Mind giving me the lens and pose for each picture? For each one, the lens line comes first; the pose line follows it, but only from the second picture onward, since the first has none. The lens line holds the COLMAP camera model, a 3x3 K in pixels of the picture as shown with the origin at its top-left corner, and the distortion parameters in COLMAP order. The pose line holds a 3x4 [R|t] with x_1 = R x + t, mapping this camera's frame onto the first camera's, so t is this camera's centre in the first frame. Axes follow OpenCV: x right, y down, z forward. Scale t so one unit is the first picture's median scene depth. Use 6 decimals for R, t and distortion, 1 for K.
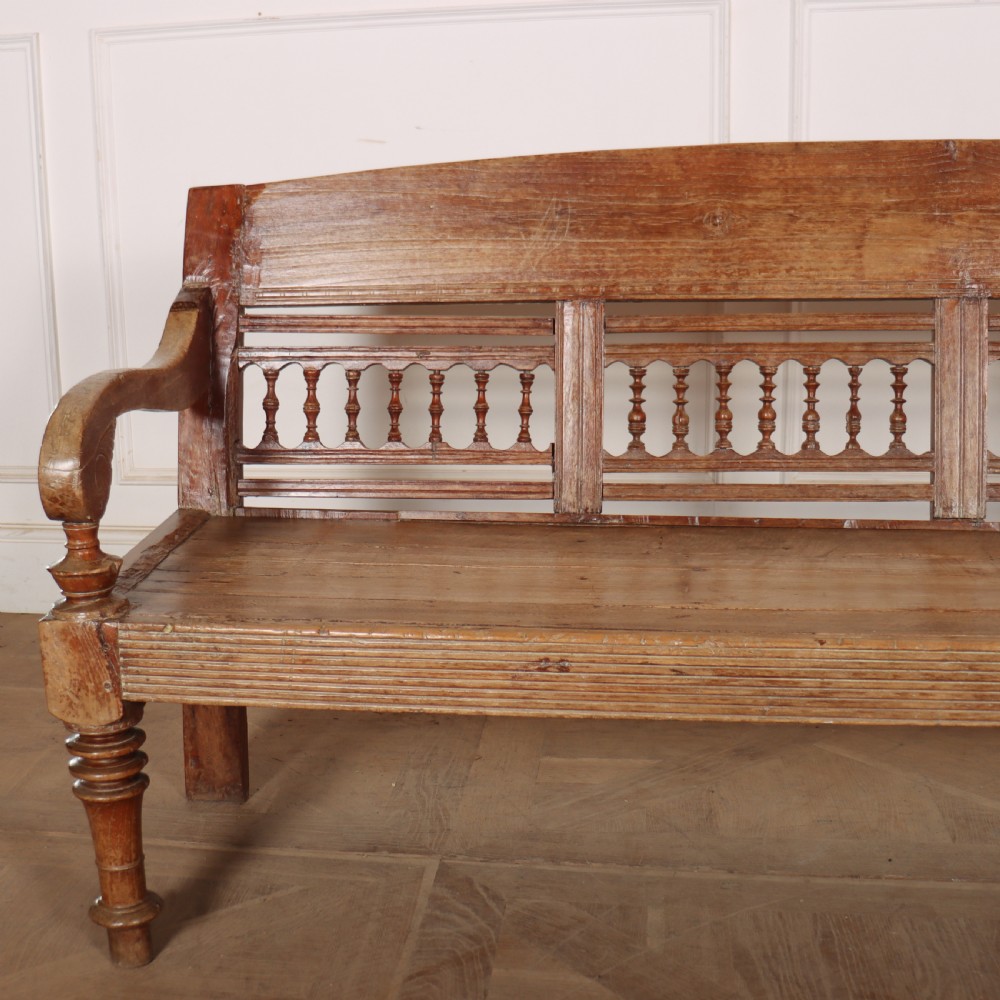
lens RADIAL K [[1385.7, 0, 397.4], [0, 1385.7, 523.9], [0, 0, 1]] dist [-0.157122, 0.129469]
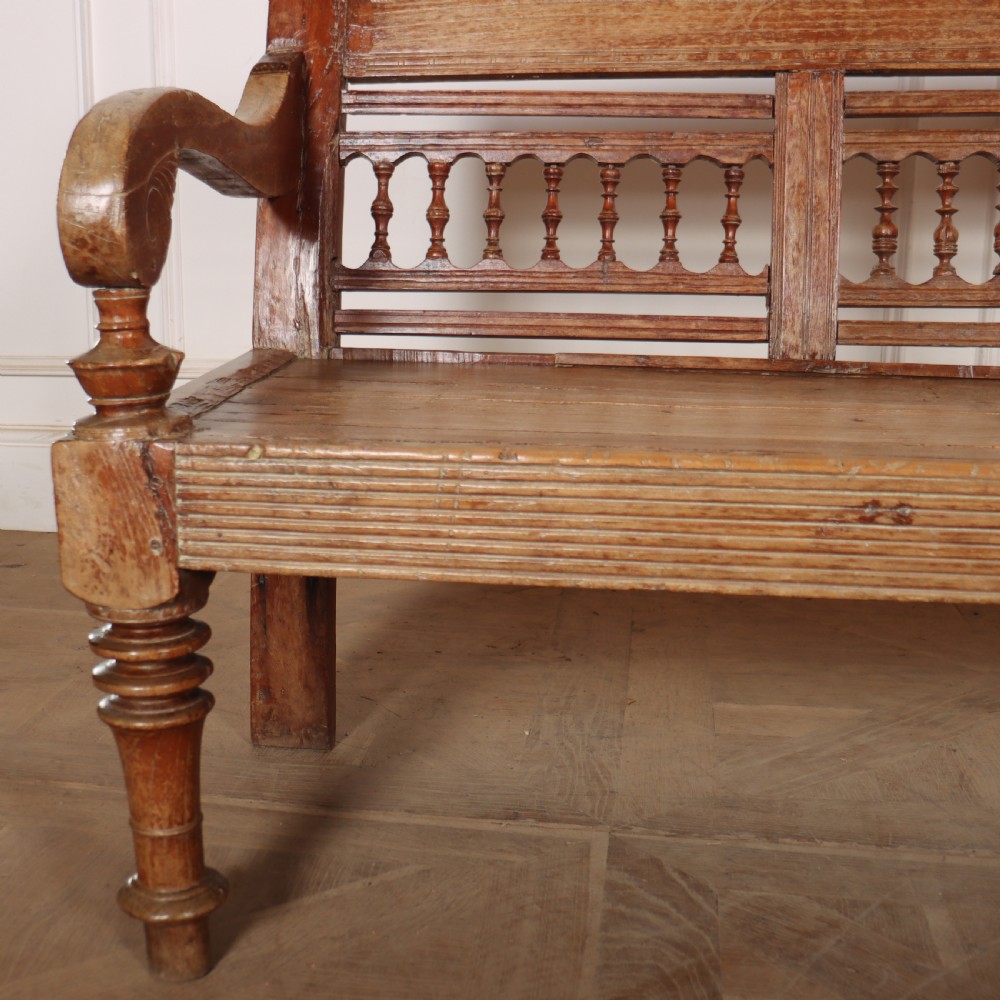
lens RADIAL K [[1348.0, 0, 394.5], [0, 1348.0, 521.2], [0, 0, 1]] dist [-0.157460, 0.156424]
pose [[0.999453, 0.023410, -0.023377, -0.067476], [-0.023248, 0.999704, 0.007171, 0.078384], [0.023538, -0.006624, 0.999701, 0.297952]]
